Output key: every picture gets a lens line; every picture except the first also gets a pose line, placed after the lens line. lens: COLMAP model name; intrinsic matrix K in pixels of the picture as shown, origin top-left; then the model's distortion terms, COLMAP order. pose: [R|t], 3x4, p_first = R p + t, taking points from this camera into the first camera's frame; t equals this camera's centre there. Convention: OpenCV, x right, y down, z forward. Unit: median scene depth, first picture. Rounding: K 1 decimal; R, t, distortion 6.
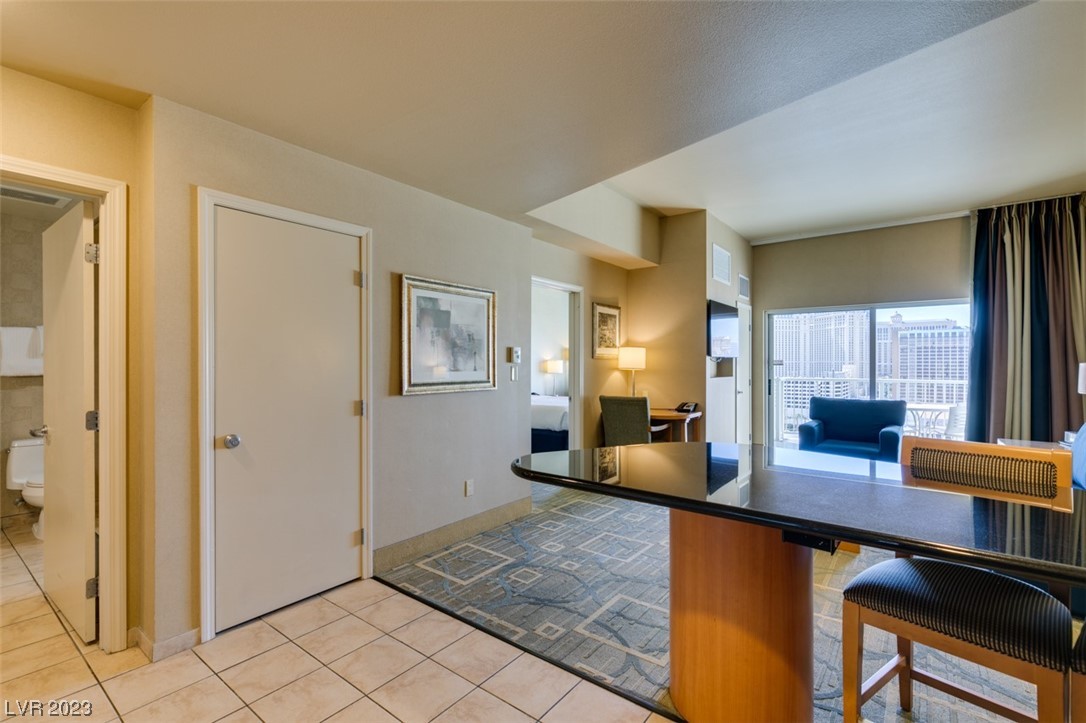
lens RADIAL K [[487.3, 0, 540.9], [0, 487.3, 363.2], [0, 0, 1]] dist [0.007888, -0.002472]
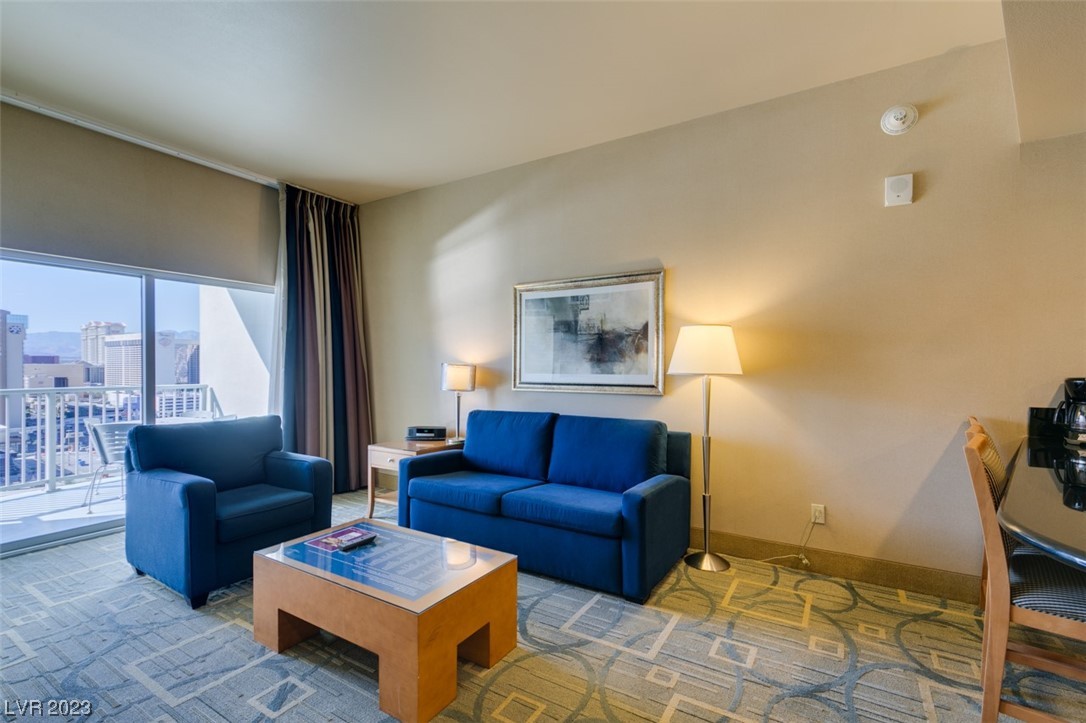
lens RADIAL K [[487.3, 0, 542.8], [0, 487.3, 372.0], [0, 0, 1]] dist [0.007888, -0.002472]
pose [[-0.106114, -0.012819, 0.994271, -0.009768], [-0.002722, 0.999917, 0.012601, 0.003970], [-0.994350, -0.001370, -0.106140, 0.767815]]
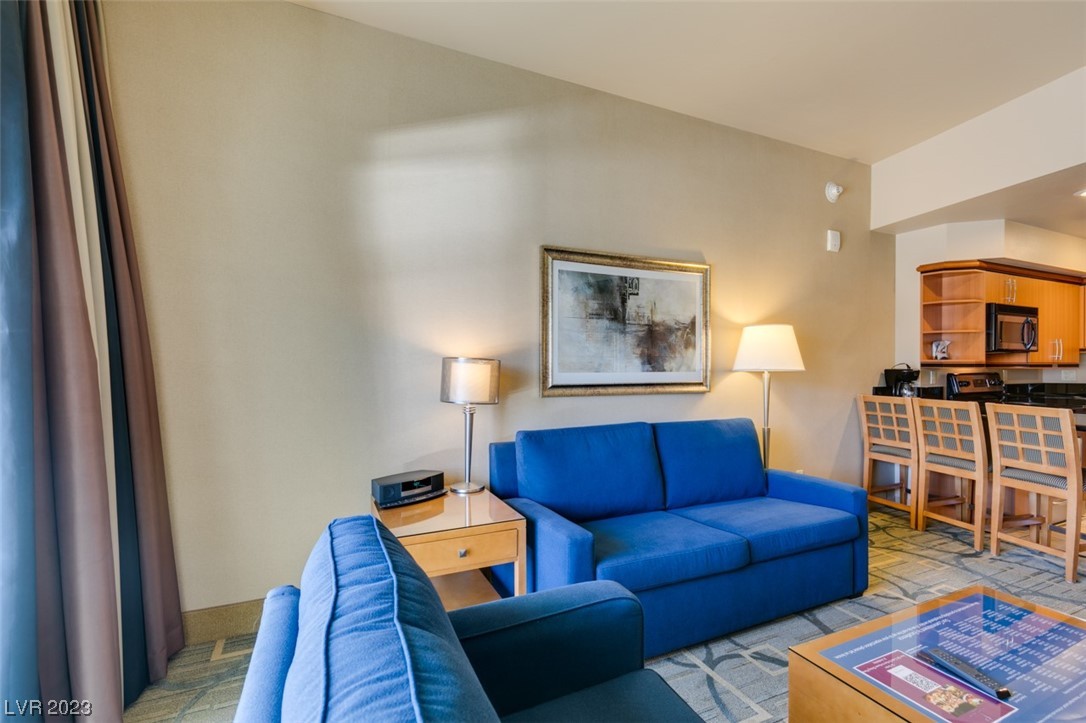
lens RADIAL K [[487.3, 0, 541.5], [0, 487.3, 363.5], [0, 0, 1]] dist [0.007888, -0.002472]
pose [[-0.887132, -0.006068, 0.461476, 0.624954], [-0.004470, 0.999980, 0.004557, 0.002948], [-0.461495, 0.001980, -0.887141, 1.299075]]
